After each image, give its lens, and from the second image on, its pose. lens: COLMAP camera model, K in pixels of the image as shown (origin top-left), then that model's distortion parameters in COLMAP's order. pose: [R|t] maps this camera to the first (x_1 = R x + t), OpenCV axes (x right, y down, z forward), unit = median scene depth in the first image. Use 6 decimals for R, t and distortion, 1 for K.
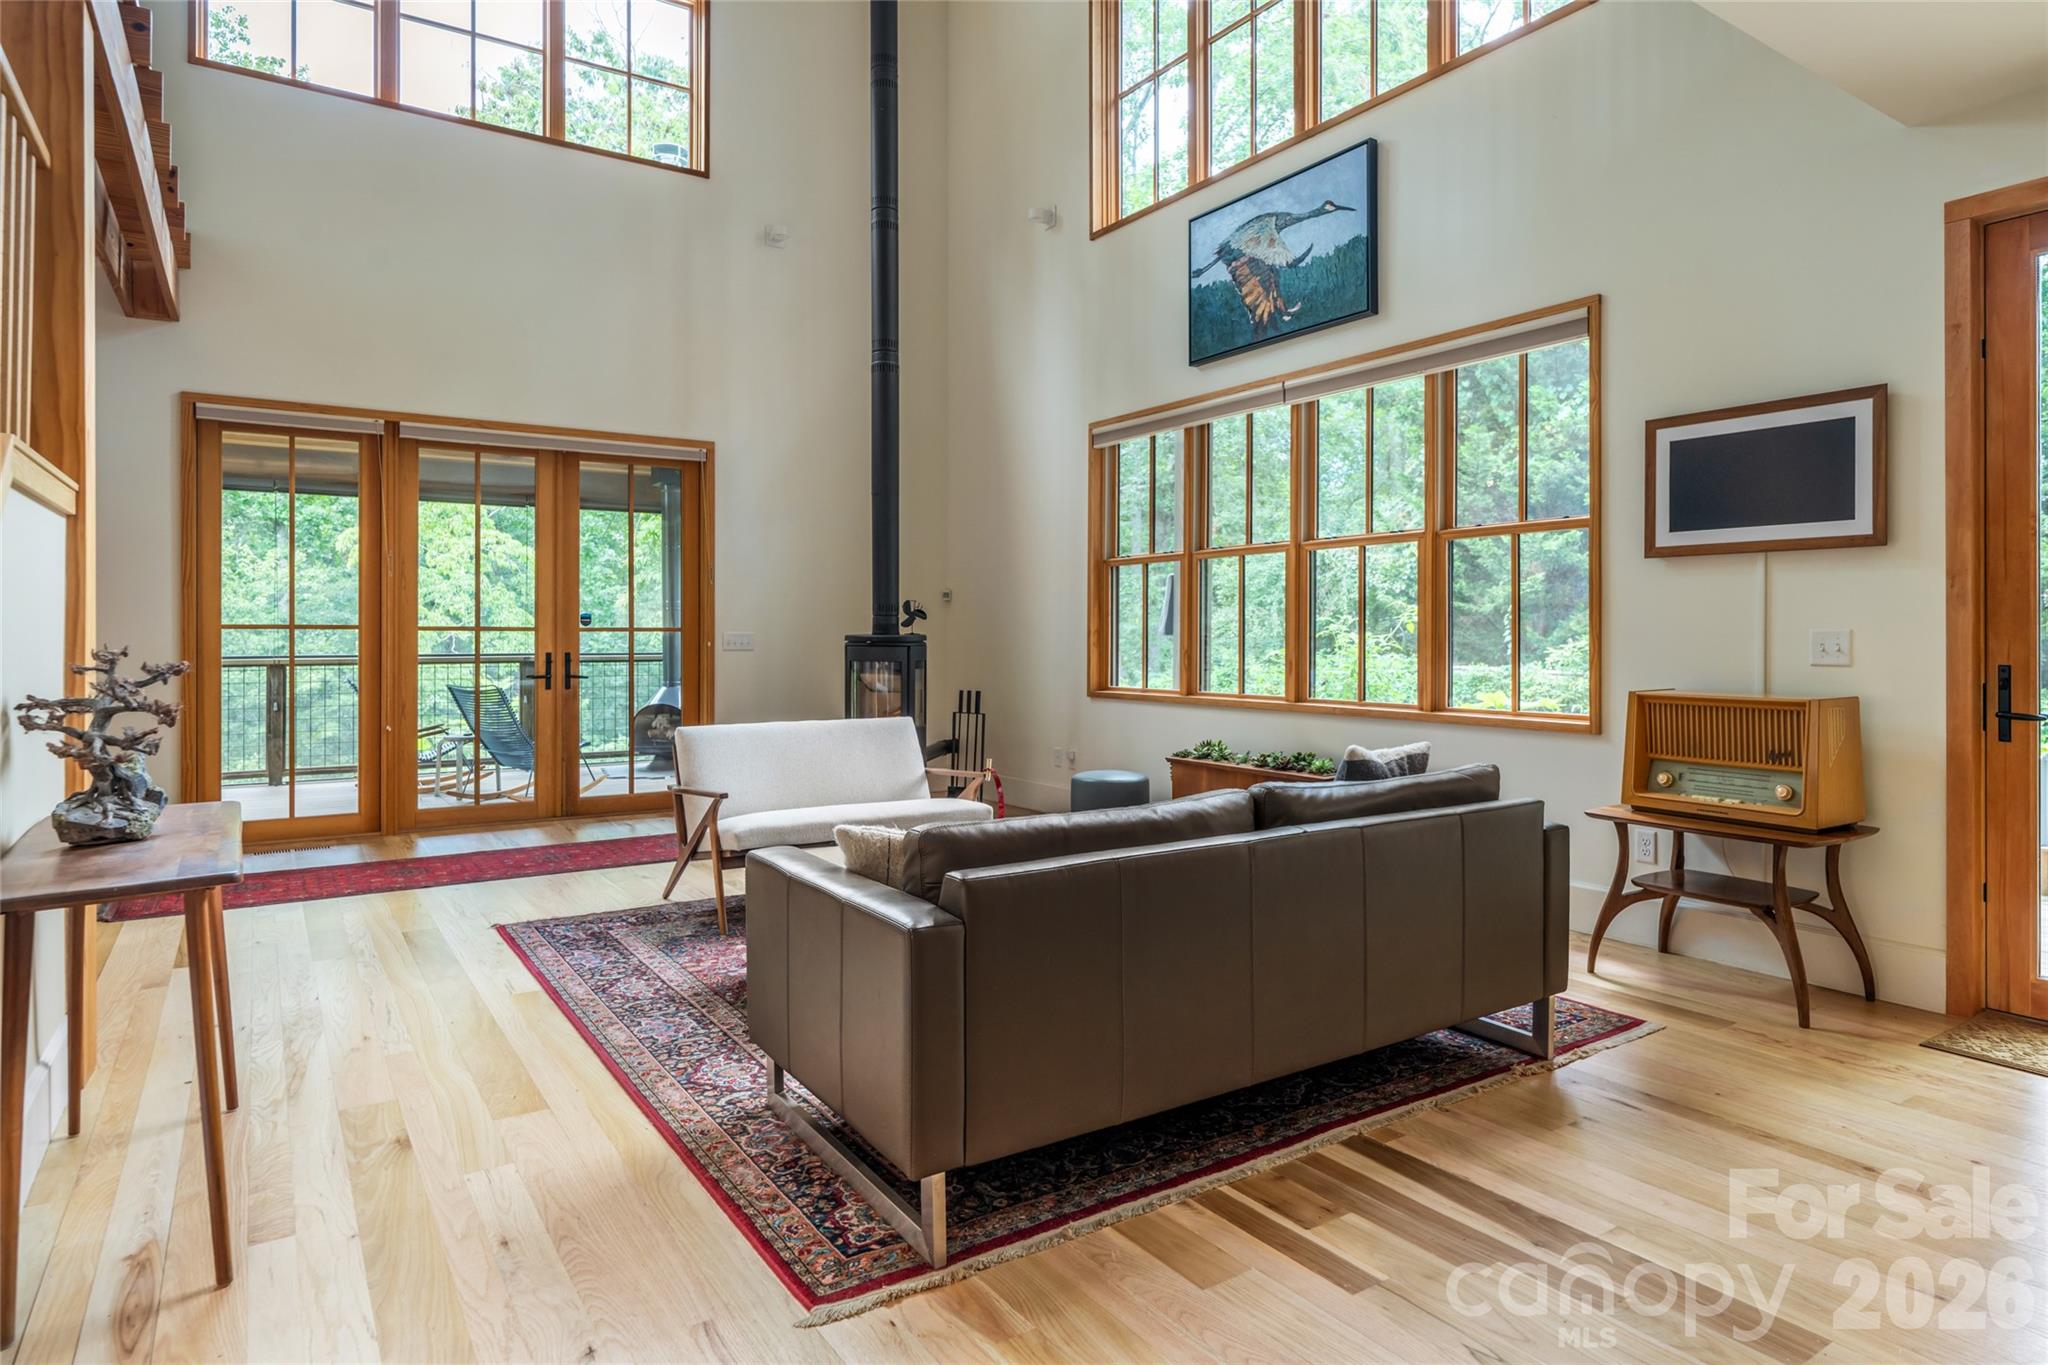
lens RADIAL K [[1151.9, 0, 1027.4], [0, 1151.9, 637.2], [0, 0, 1]] dist [0.000544, 0.000137]
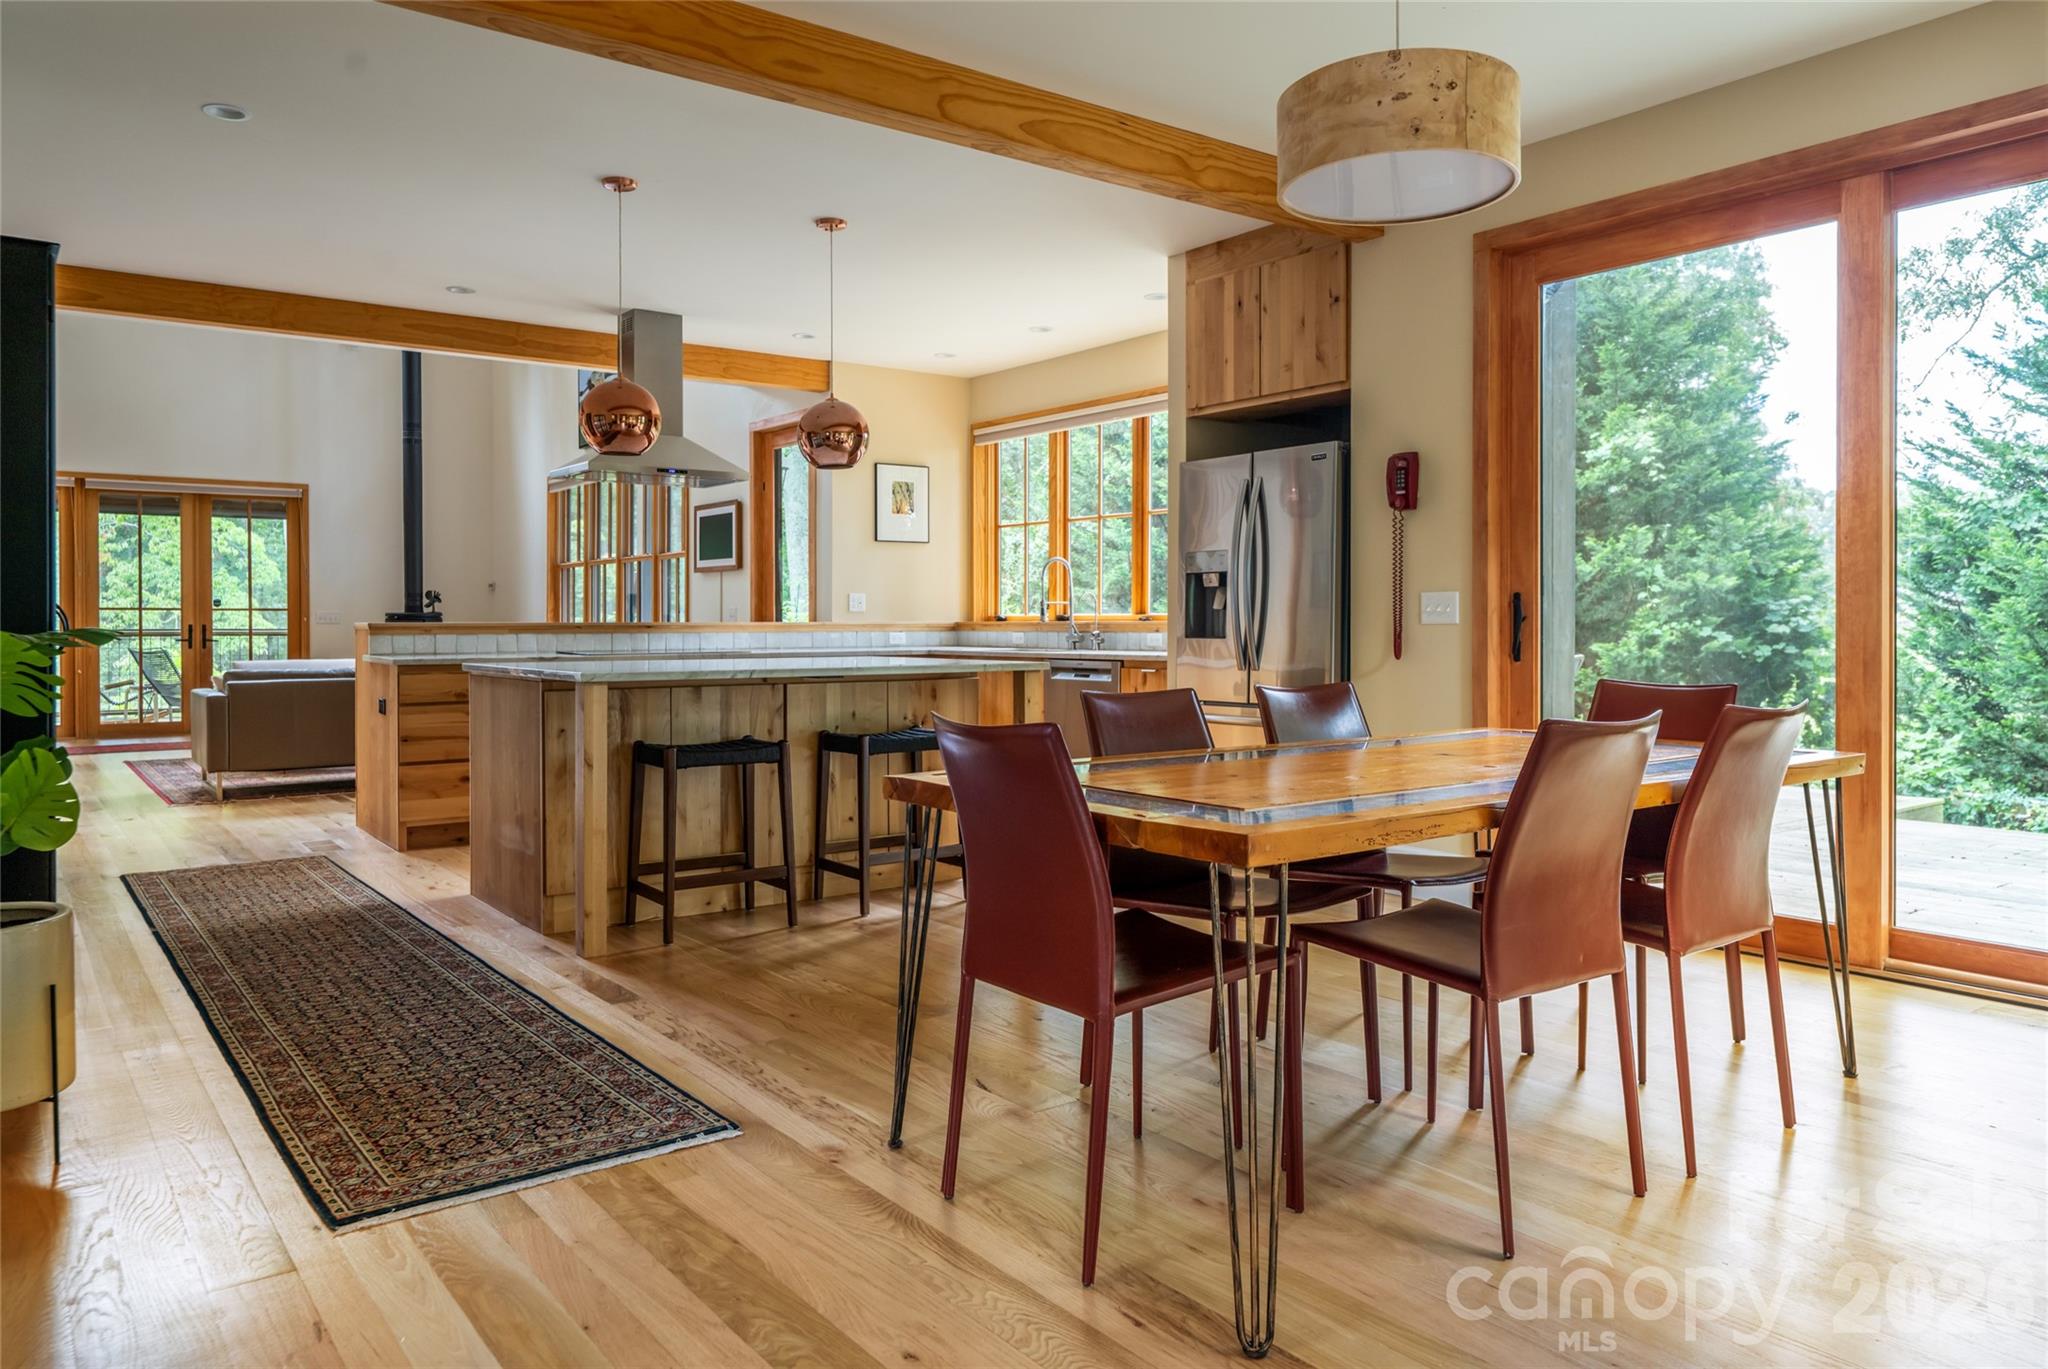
lens RADIAL K [[1408.8, 0, 1024.0], [0, 1408.8, 684.5], [0, 0, 1]] dist [0.026189, -0.001294]
pose [[0.999094, -0.009756, 0.041425, 0.618257], [0.007754, 0.998806, 0.048232, 0.009225], [-0.041846, -0.047867, 0.997977, -0.953576]]
